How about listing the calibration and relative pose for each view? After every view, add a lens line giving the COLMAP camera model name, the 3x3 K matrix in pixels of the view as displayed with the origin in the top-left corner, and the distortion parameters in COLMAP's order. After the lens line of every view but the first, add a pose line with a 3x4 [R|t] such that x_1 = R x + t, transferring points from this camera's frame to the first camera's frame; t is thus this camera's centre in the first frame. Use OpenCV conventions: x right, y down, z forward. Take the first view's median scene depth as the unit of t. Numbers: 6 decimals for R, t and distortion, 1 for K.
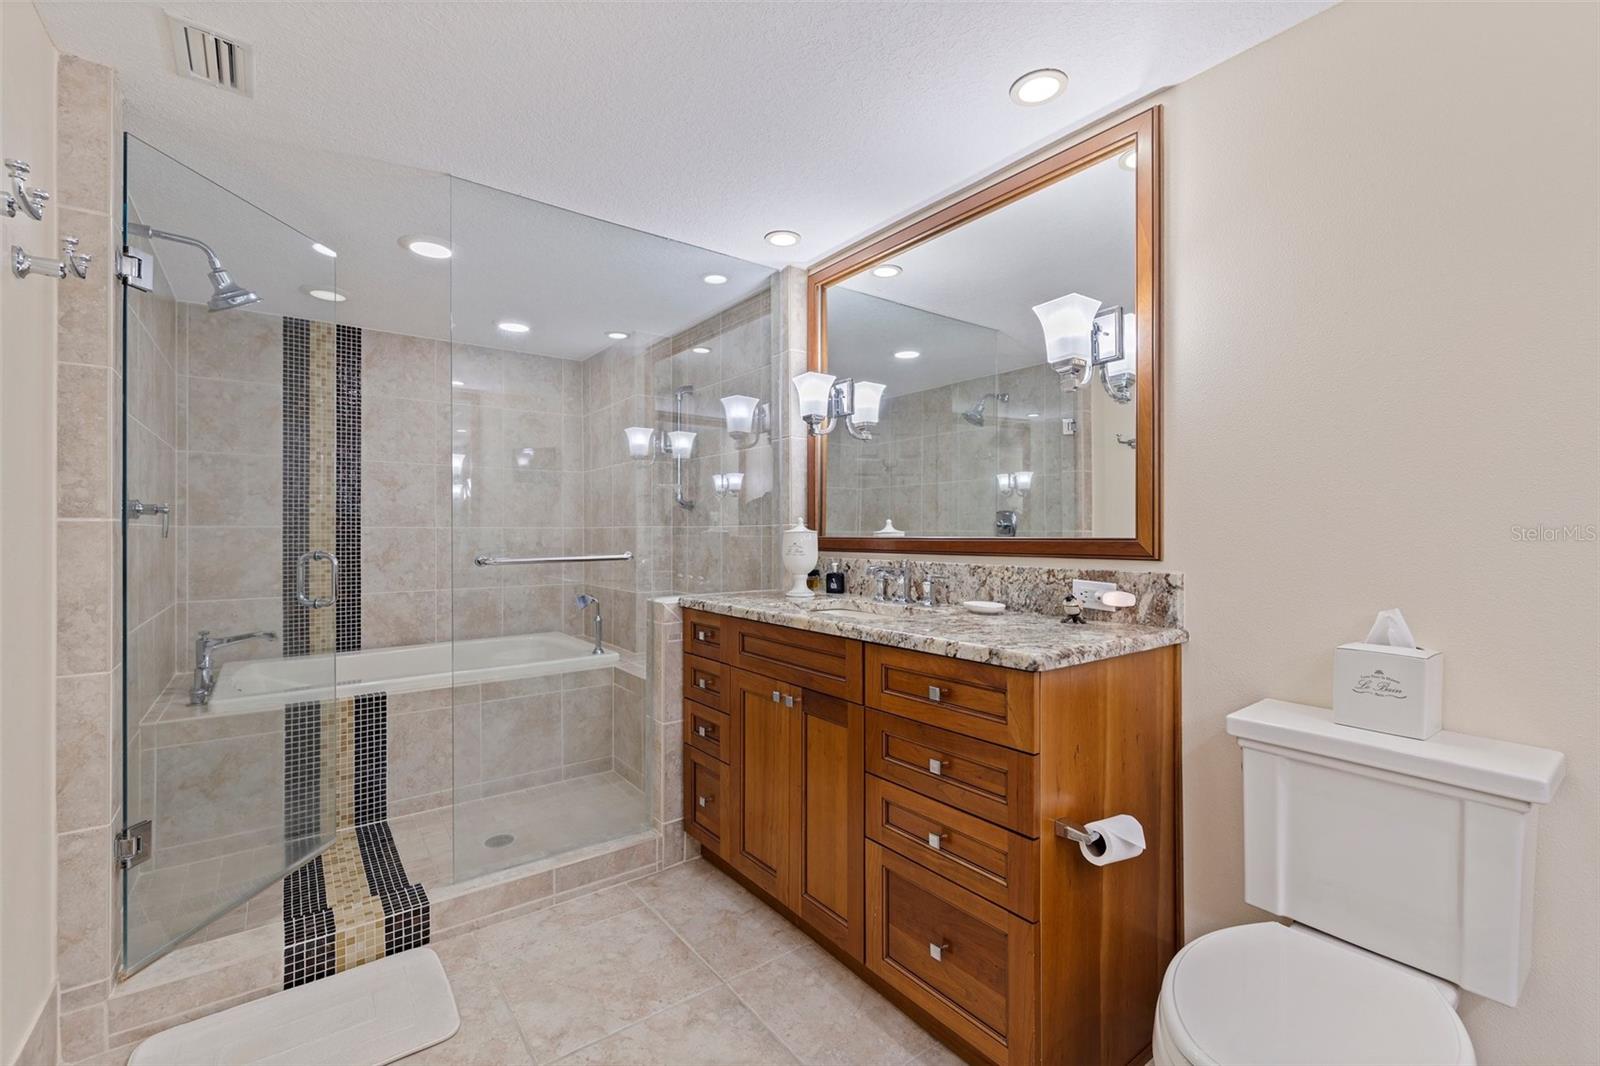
lens RADIAL K [[675.5, 0, 798.9], [0, 675.5, 523.1], [0, 0, 1]] dist [-0.000450, -0.000460]
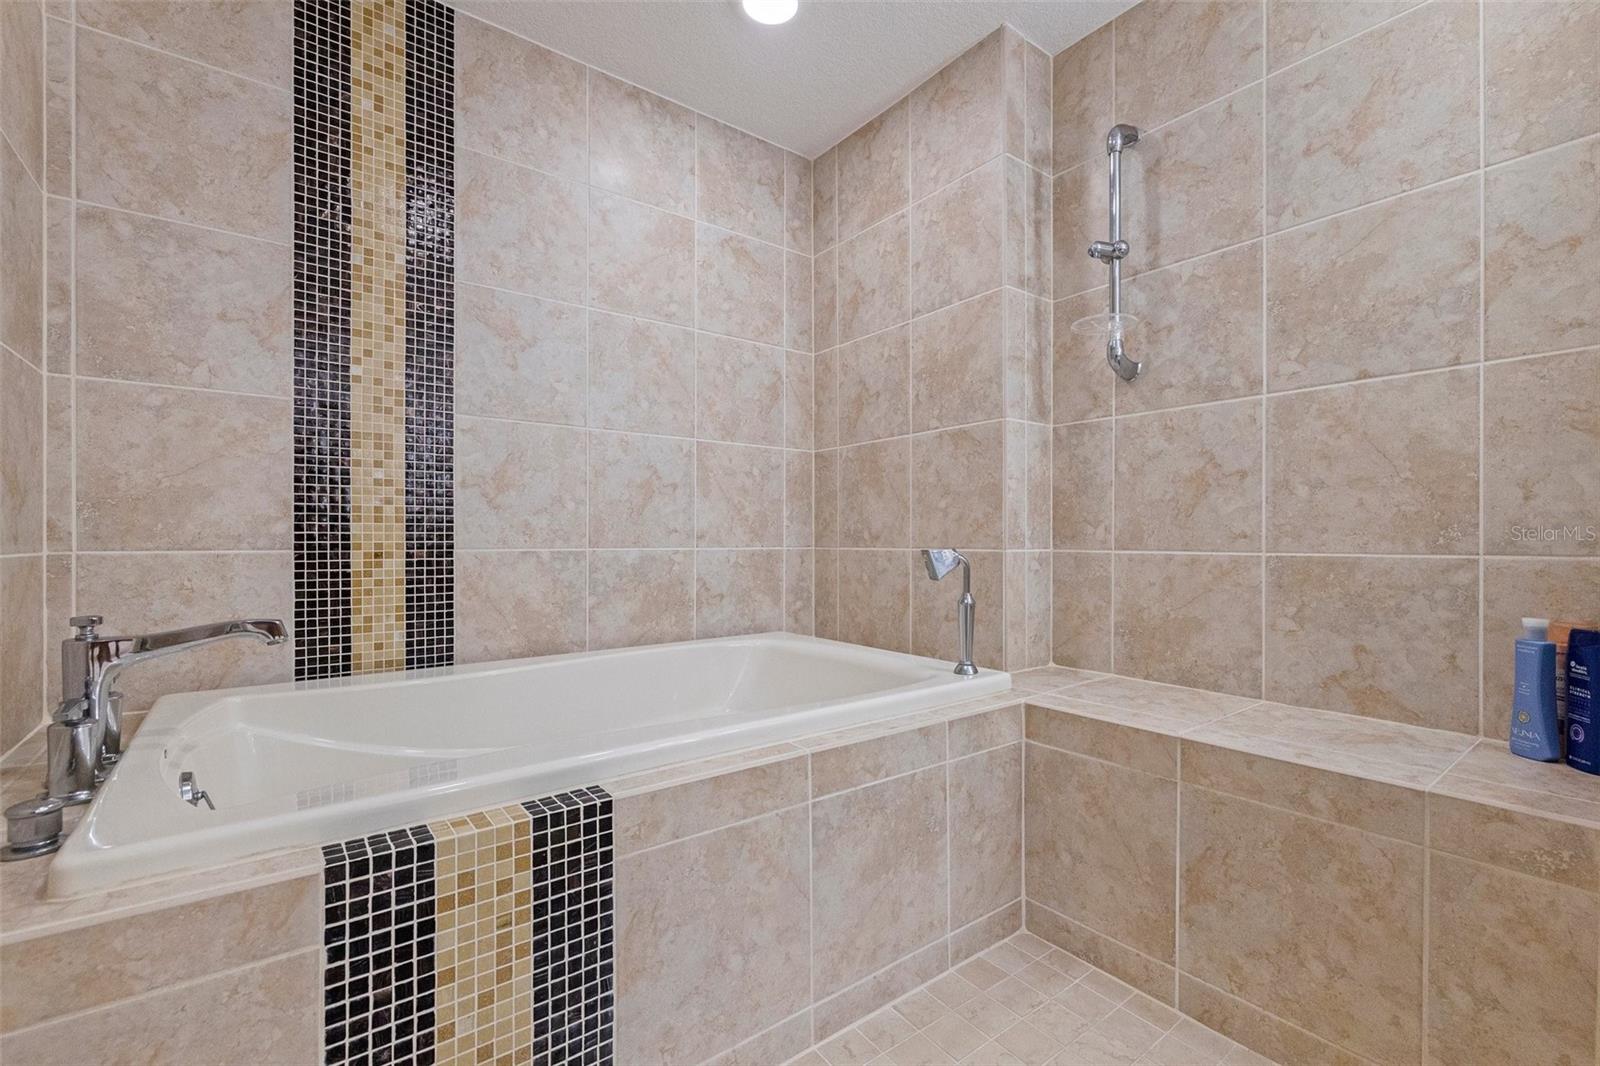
lens RADIAL K [[689.6, 0, 809.5], [0, 689.6, 537.9], [0, 0, 1]] dist [-0.000756, -0.000243]
pose [[0.999983, 0.002025, 0.005467, -0.464813], [-0.002062, 0.999975, 0.006722, 0.108625], [-0.005454, -0.006733, 0.999962, 0.589594]]
